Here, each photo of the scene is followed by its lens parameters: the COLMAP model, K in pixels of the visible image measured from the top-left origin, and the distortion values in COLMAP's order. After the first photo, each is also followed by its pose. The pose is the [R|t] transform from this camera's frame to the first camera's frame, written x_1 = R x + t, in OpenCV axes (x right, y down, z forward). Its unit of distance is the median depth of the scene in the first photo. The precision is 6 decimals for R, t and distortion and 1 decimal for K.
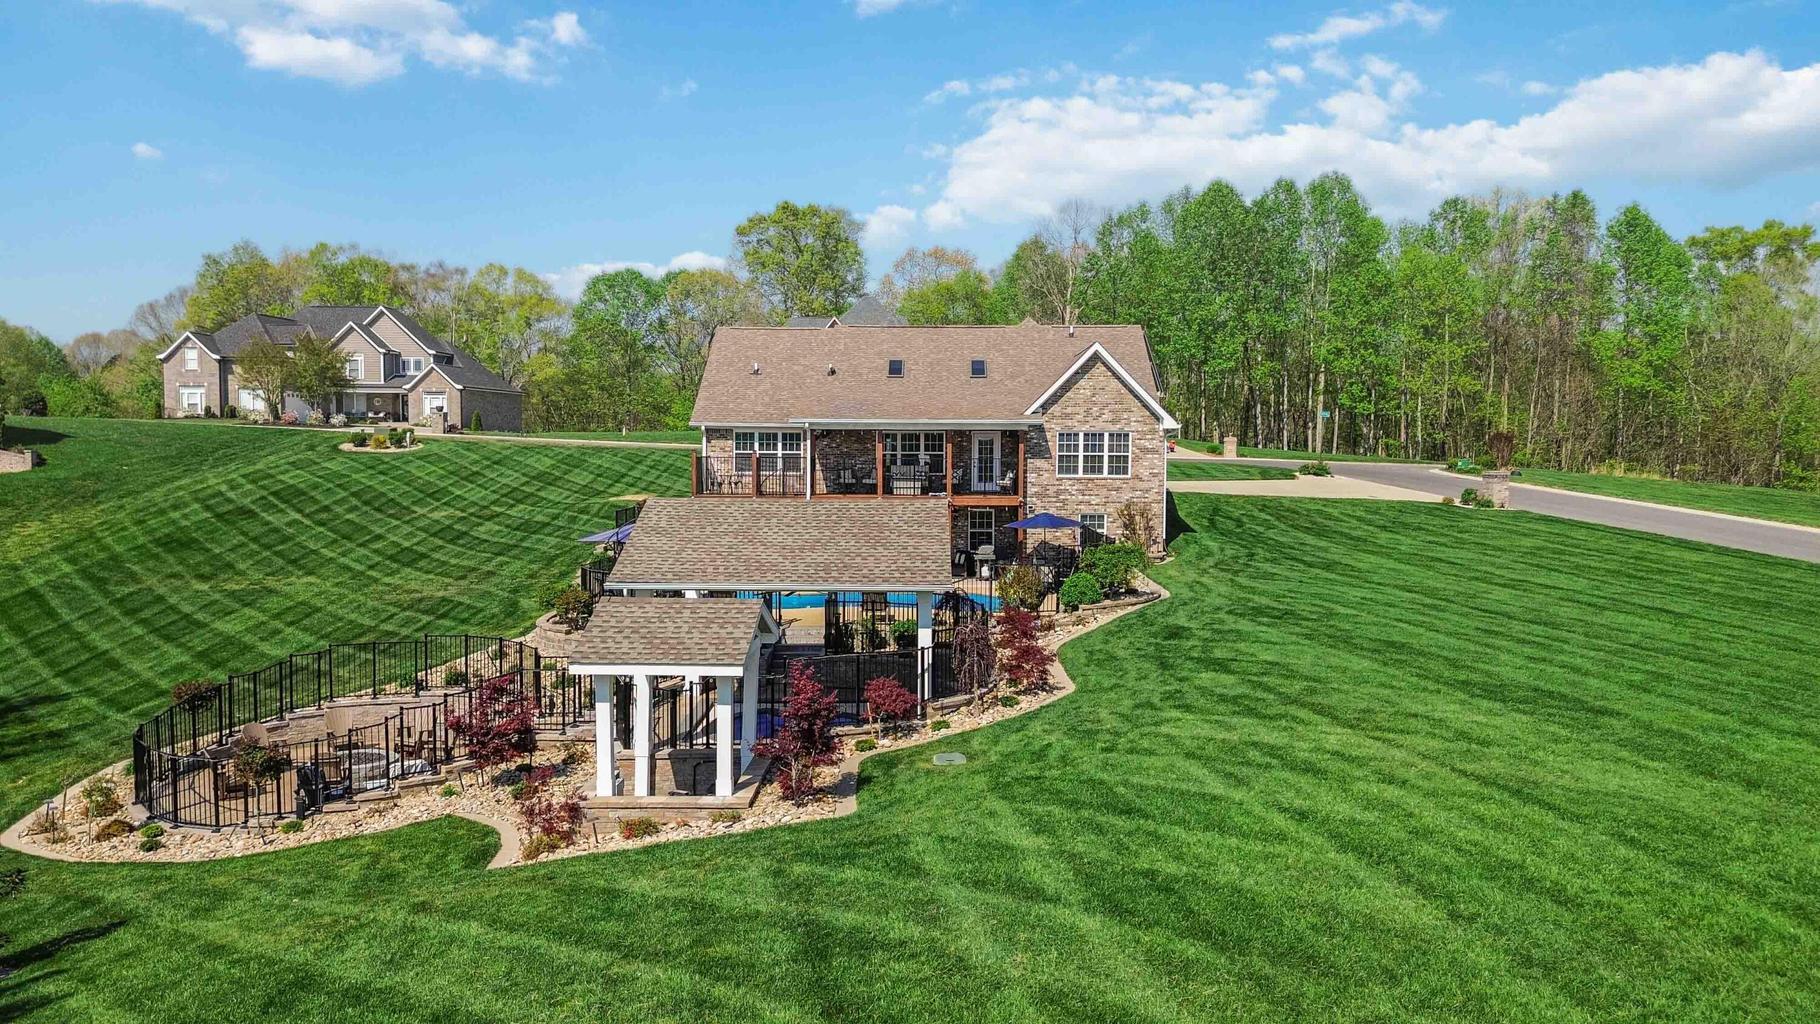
lens RADIAL K [[1291.4, 0, 913.2], [0, 1291.4, 506.0], [0, 0, 1]] dist [0.080171, -0.070254]
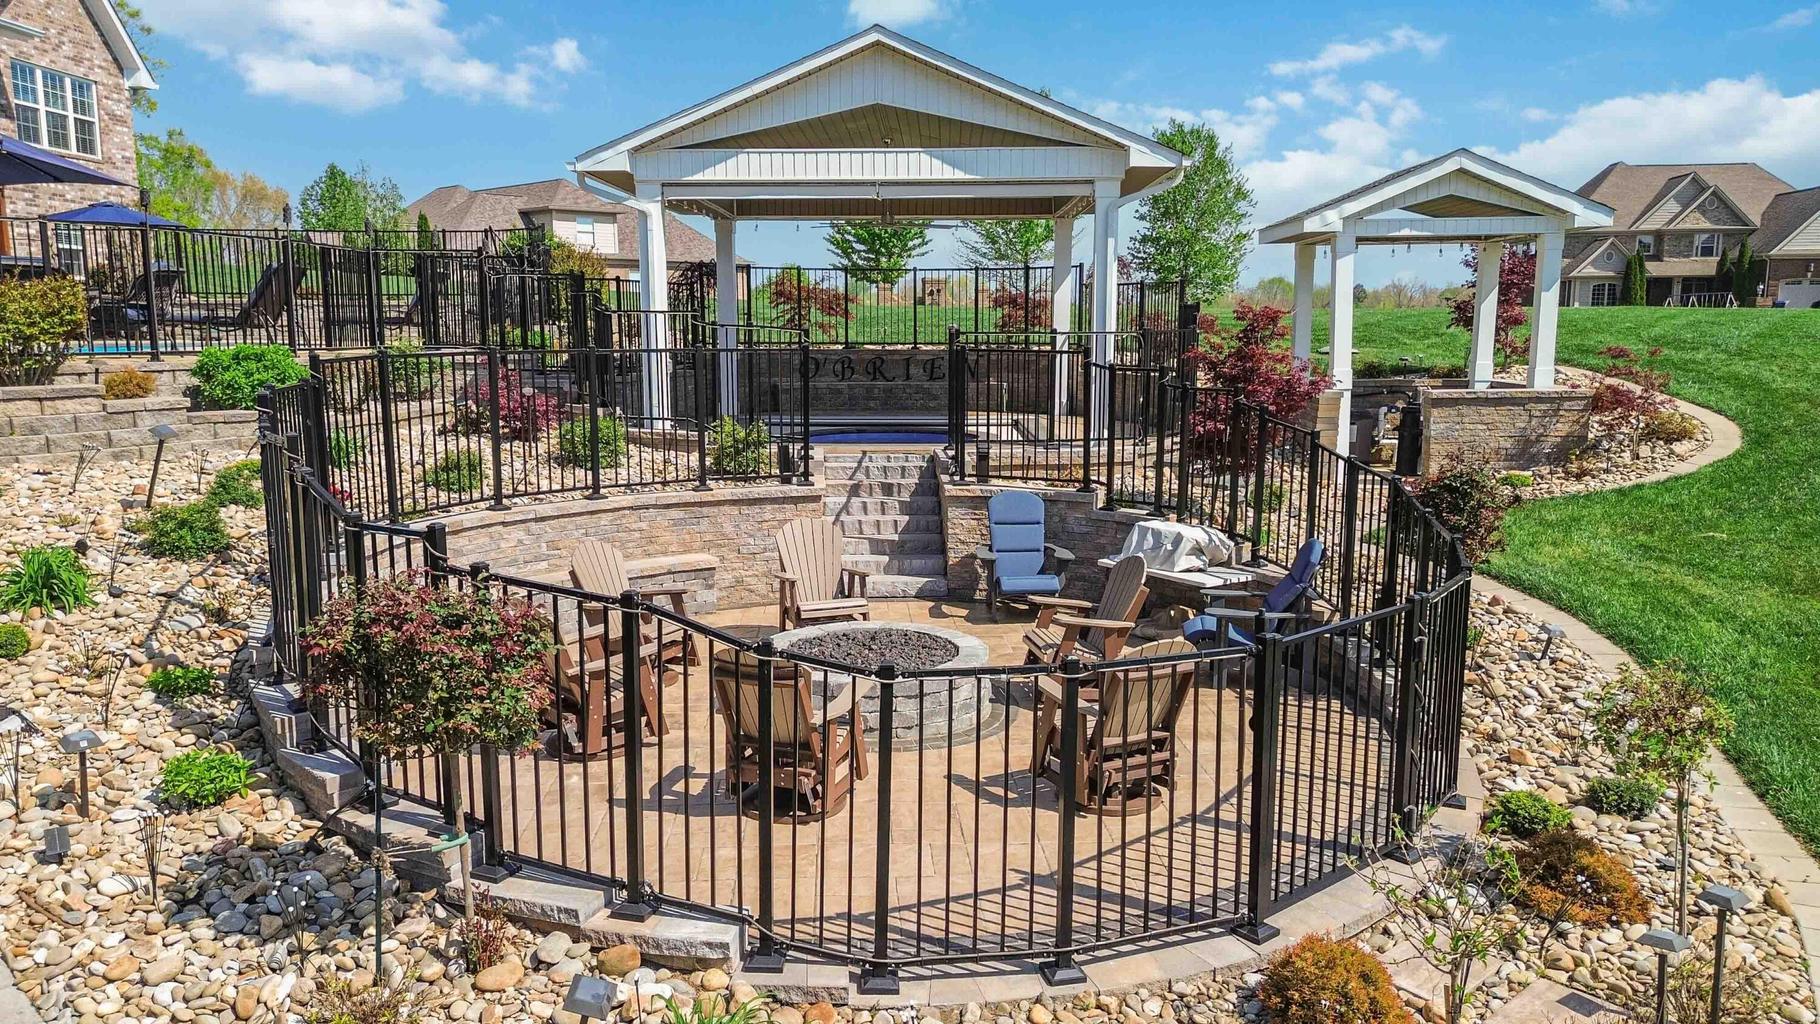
lens RADIAL K [[1291.4, 0, 913.2], [0, 1291.4, 506.0], [0, 0, 1]] dist [0.080171, -0.070254]
pose [[-0.021447, -0.144283, 0.989304, -0.488517], [0.049021, 0.988190, 0.145183, 0.069183], [-0.998567, 0.051610, -0.014120, 0.628711]]
